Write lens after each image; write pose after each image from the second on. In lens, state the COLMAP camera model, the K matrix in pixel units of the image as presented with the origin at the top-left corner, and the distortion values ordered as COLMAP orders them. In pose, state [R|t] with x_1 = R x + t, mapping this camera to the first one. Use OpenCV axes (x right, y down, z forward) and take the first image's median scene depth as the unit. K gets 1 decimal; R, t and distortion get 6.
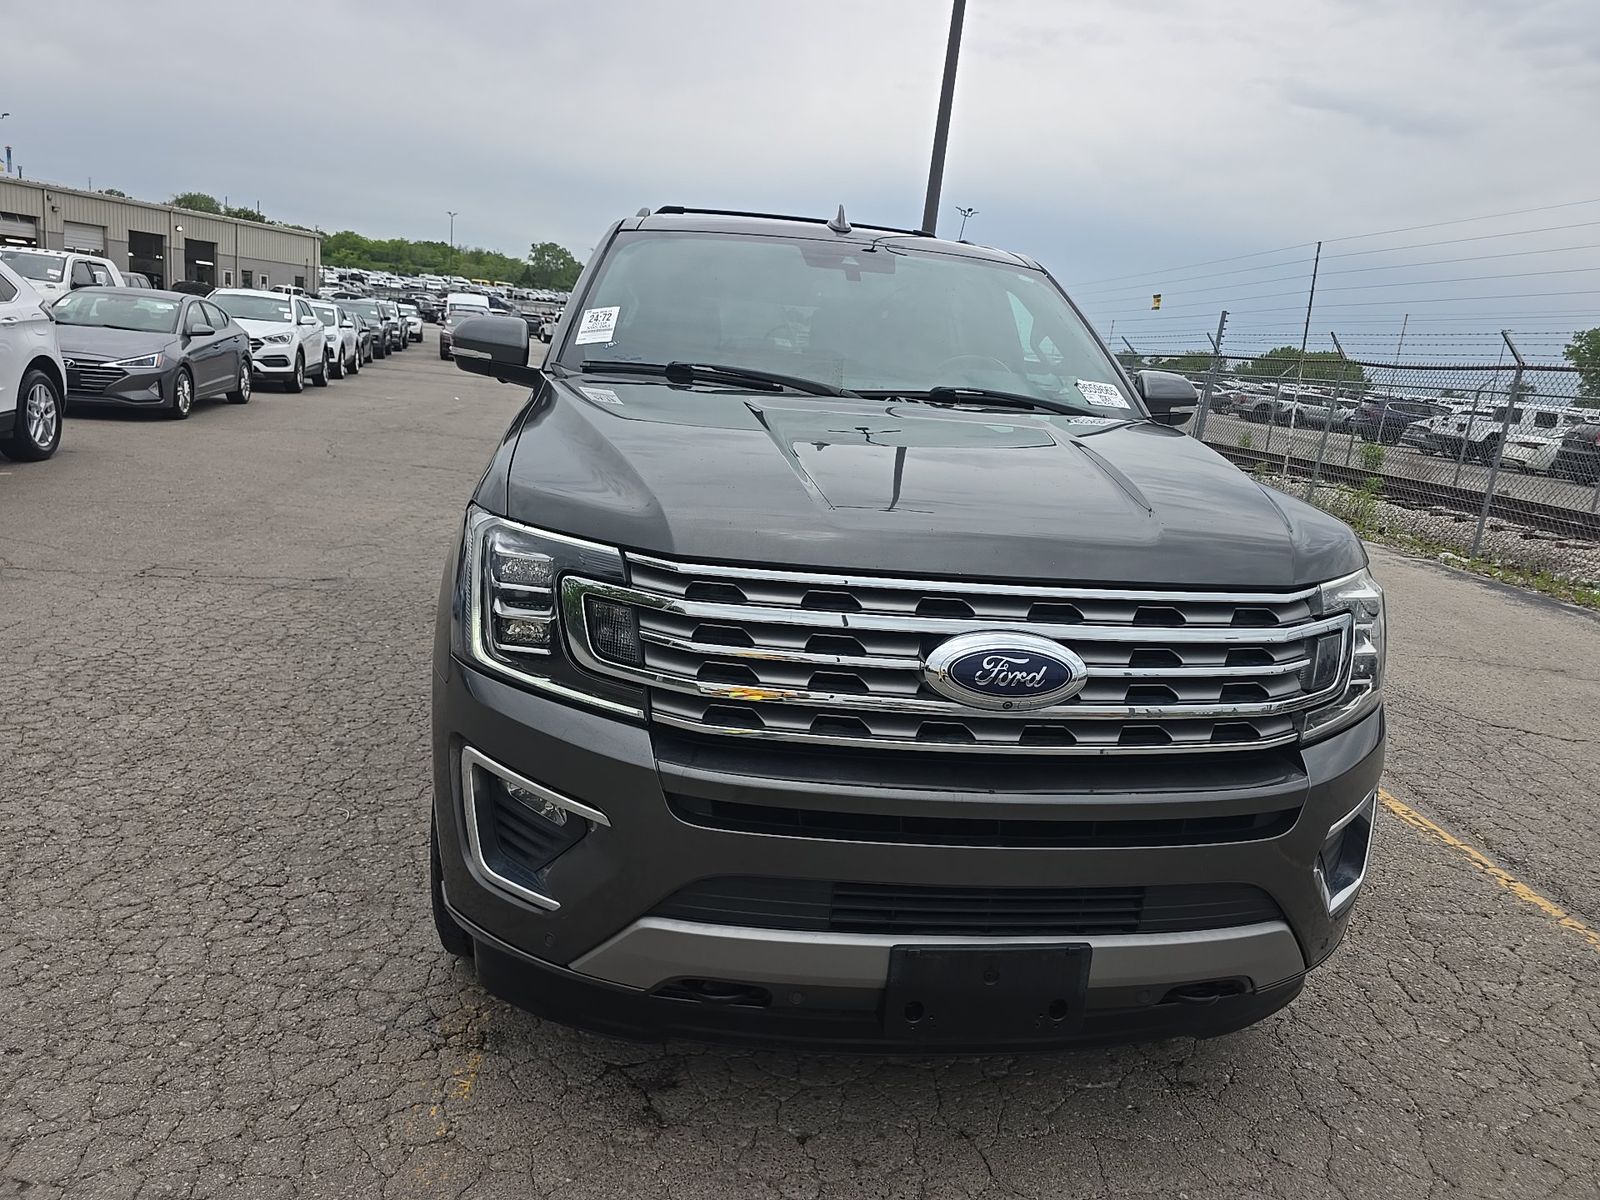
lens RADIAL K [[1112.1, 0, 805.2], [0, 1112.1, 599.0], [0, 0, 1]] dist [0.075492, -0.067526]
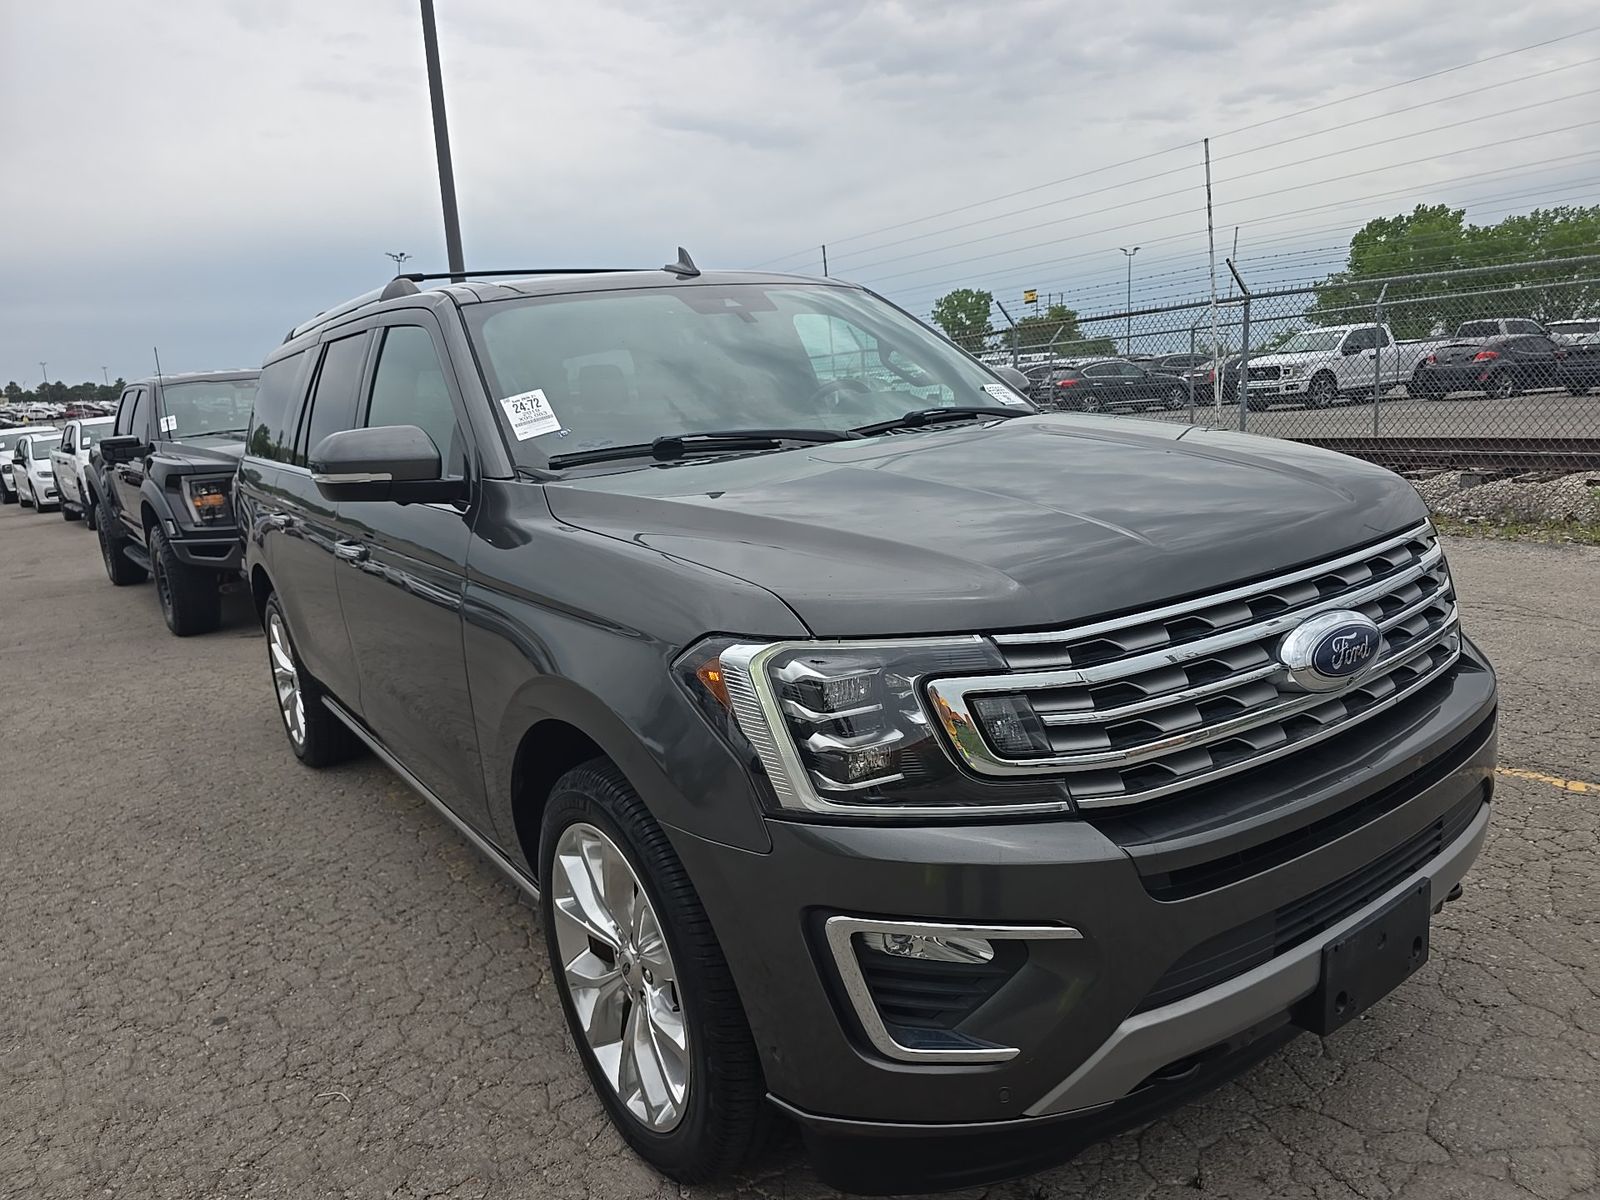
lens RADIAL K [[1112.1, 0, 805.2], [0, 1112.1, 599.0], [0, 0, 1]] dist [0.075492, -0.067526]
pose [[0.873859, -0.247289, 0.418591, -0.421634], [0.257530, 0.965711, 0.032884, -0.089082], [-0.412369, 0.079063, 0.907579, 0.163442]]
